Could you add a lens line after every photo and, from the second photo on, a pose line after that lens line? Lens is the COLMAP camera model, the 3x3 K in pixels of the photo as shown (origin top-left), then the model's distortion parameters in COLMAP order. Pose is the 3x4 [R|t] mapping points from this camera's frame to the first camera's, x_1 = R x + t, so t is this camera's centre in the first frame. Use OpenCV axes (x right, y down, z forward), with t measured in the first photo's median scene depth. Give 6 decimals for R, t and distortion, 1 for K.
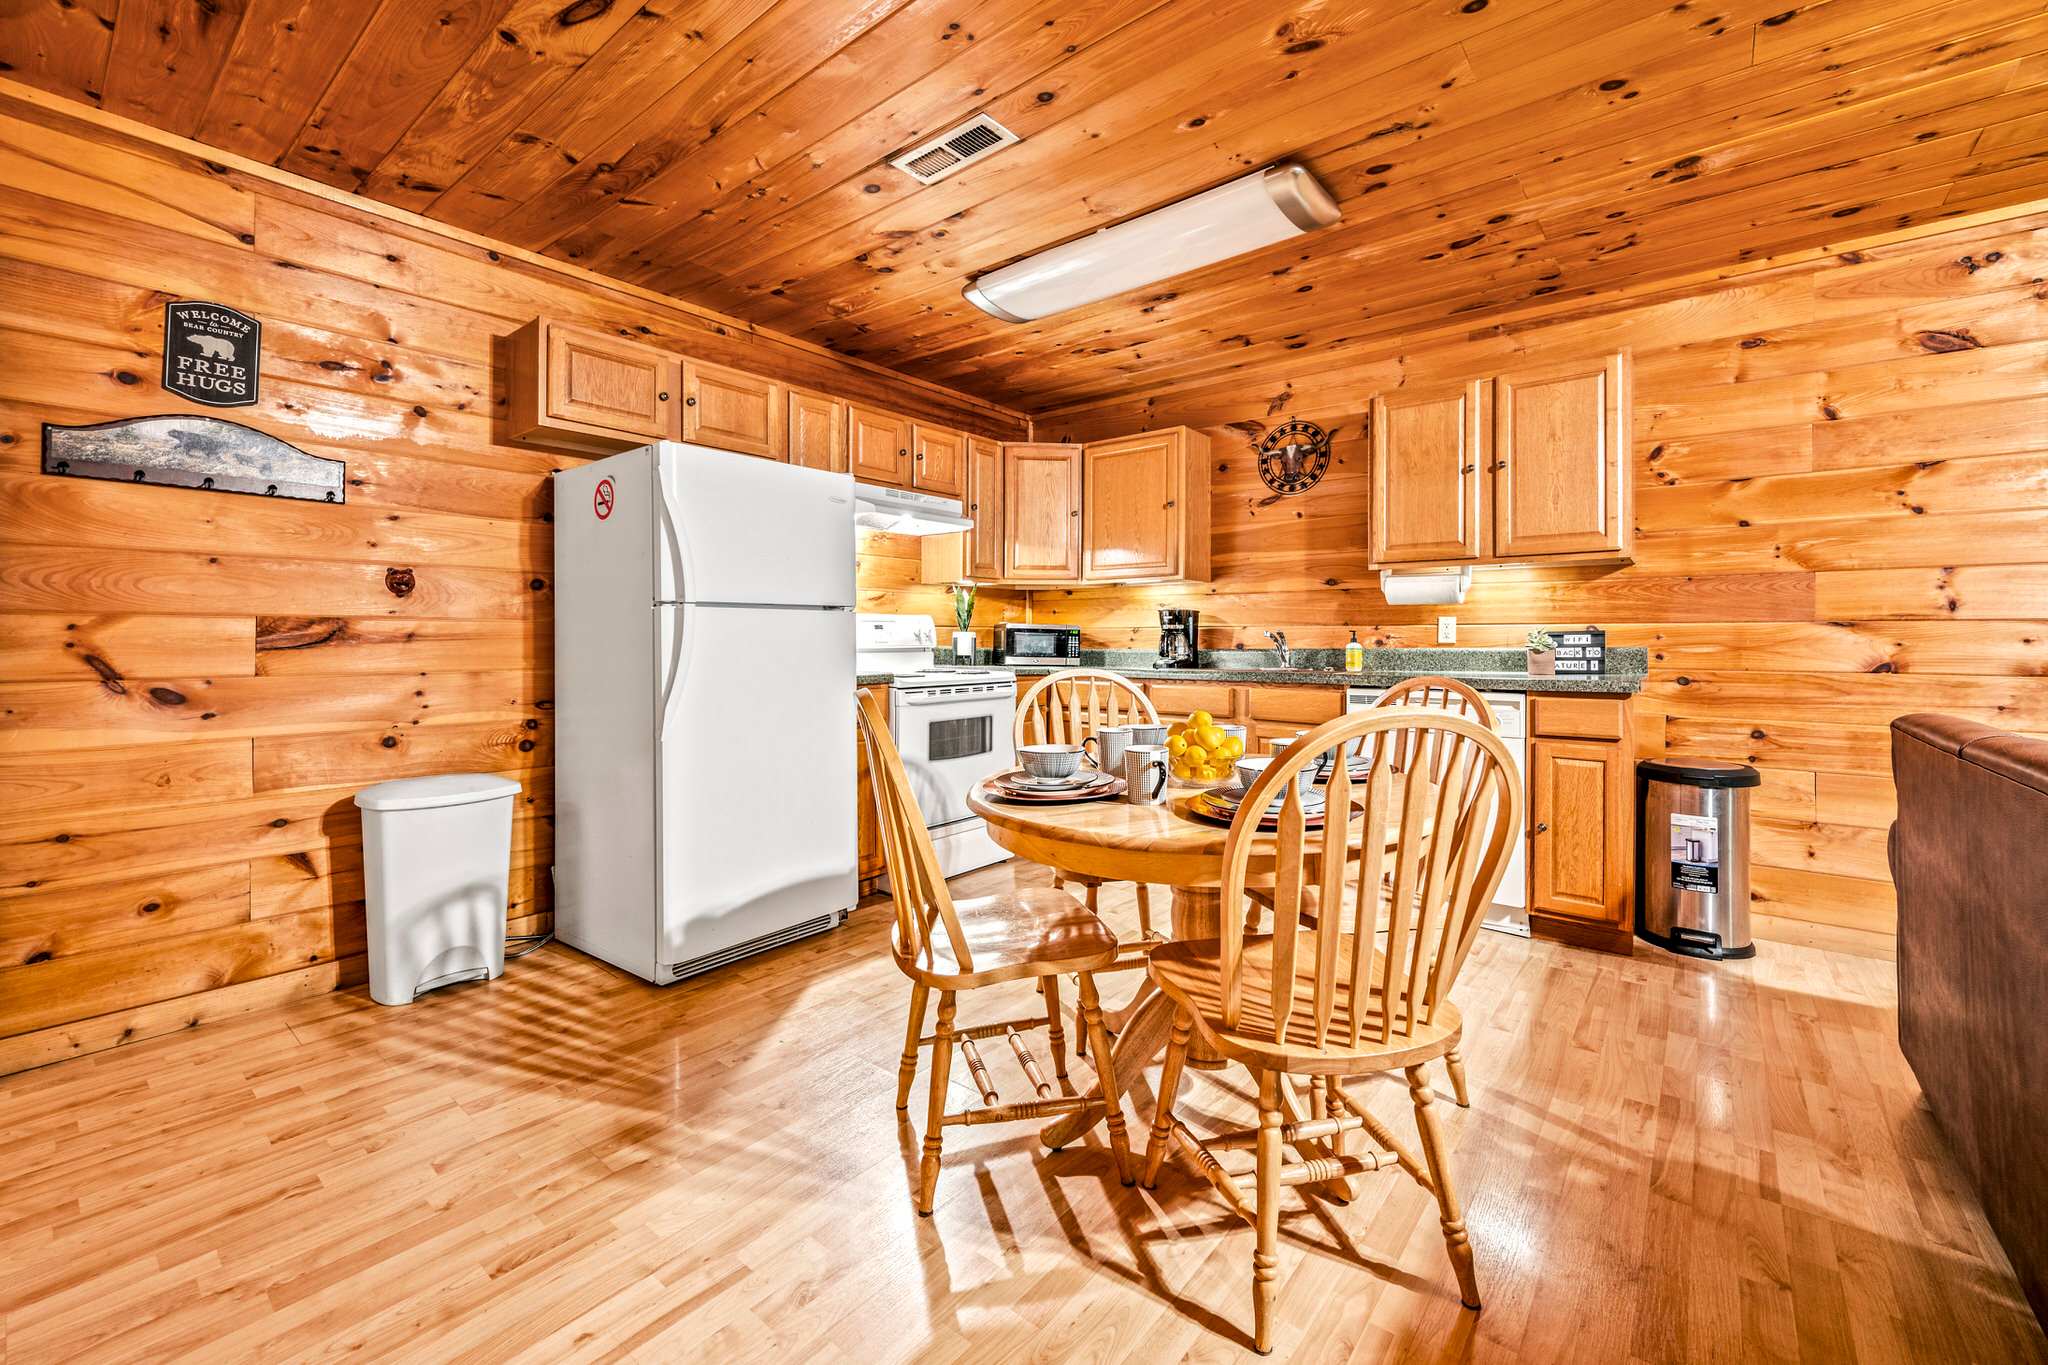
lens RADIAL K [[836.9, 0, 1043.2], [0, 836.9, 634.3], [0, 0, 1]] dist [0.000111, 0.000015]
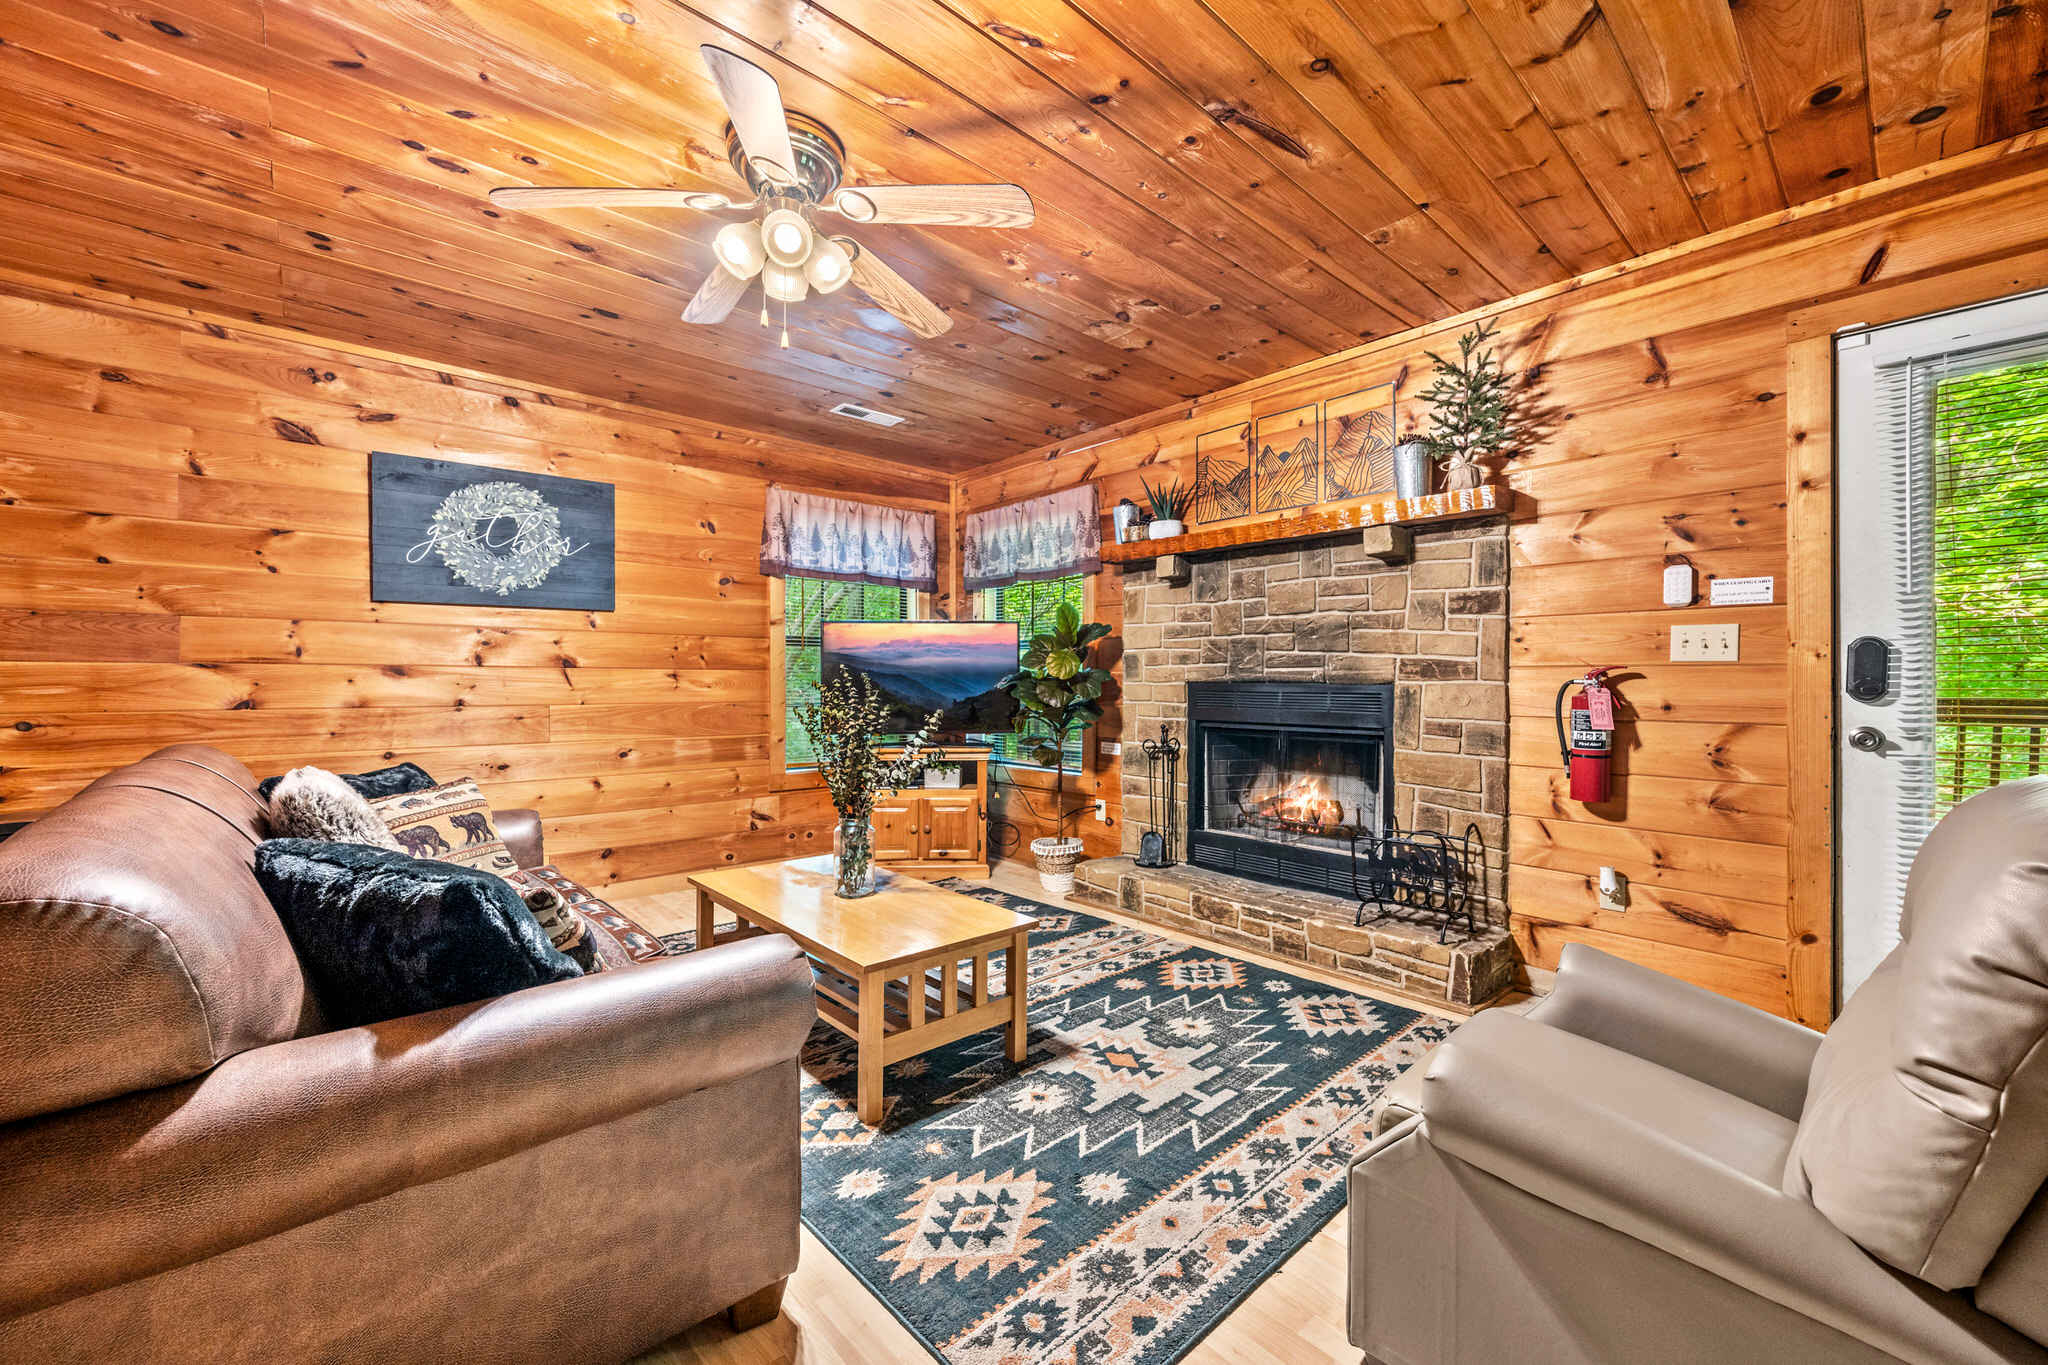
lens RADIAL K [[803.5, 0, 1024.0], [0, 803.5, 682.5], [0, 0, 1]] dist [0.000428, -0.000357]
pose [[0.169150, -0.001659, 0.985589, 0.107575], [-0.005421, 0.999982, 0.002614, 0.001088], [-0.985575, -0.005785, 0.169138, -0.216651]]
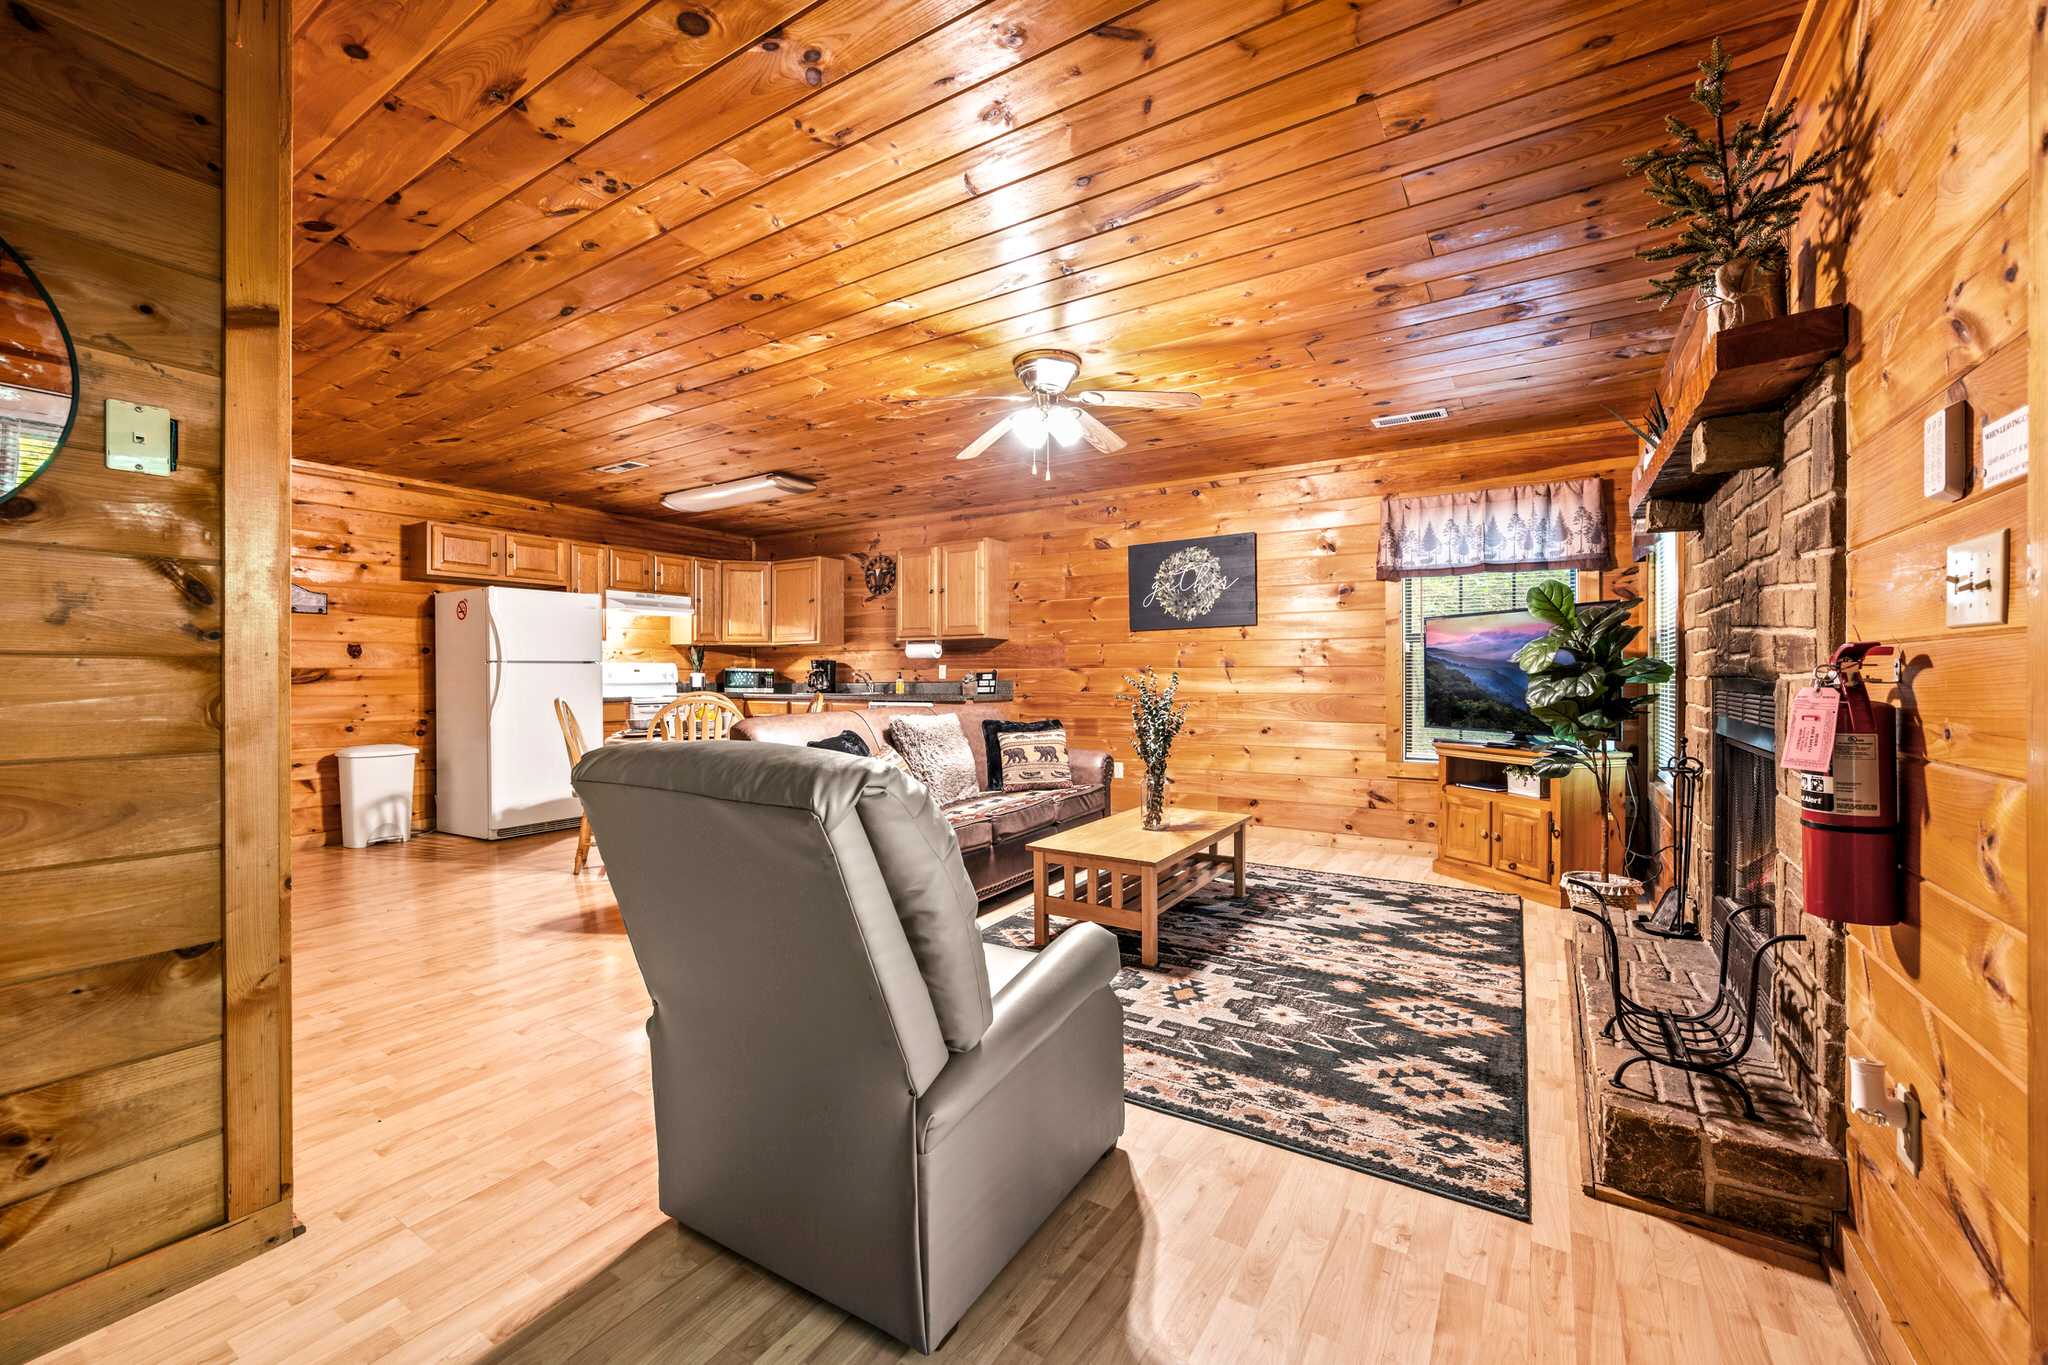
lens RADIAL K [[816.1, 0, 1043.7], [0, 816.1, 674.3], [0, 0, 1]] dist [0.001148, 0.000061]
pose [[0.992703, -0.003369, 0.120534, 0.615468], [0.003029, 0.999991, 0.003004, -0.005603], [-0.120543, -0.002618, 0.992705, -1.099232]]
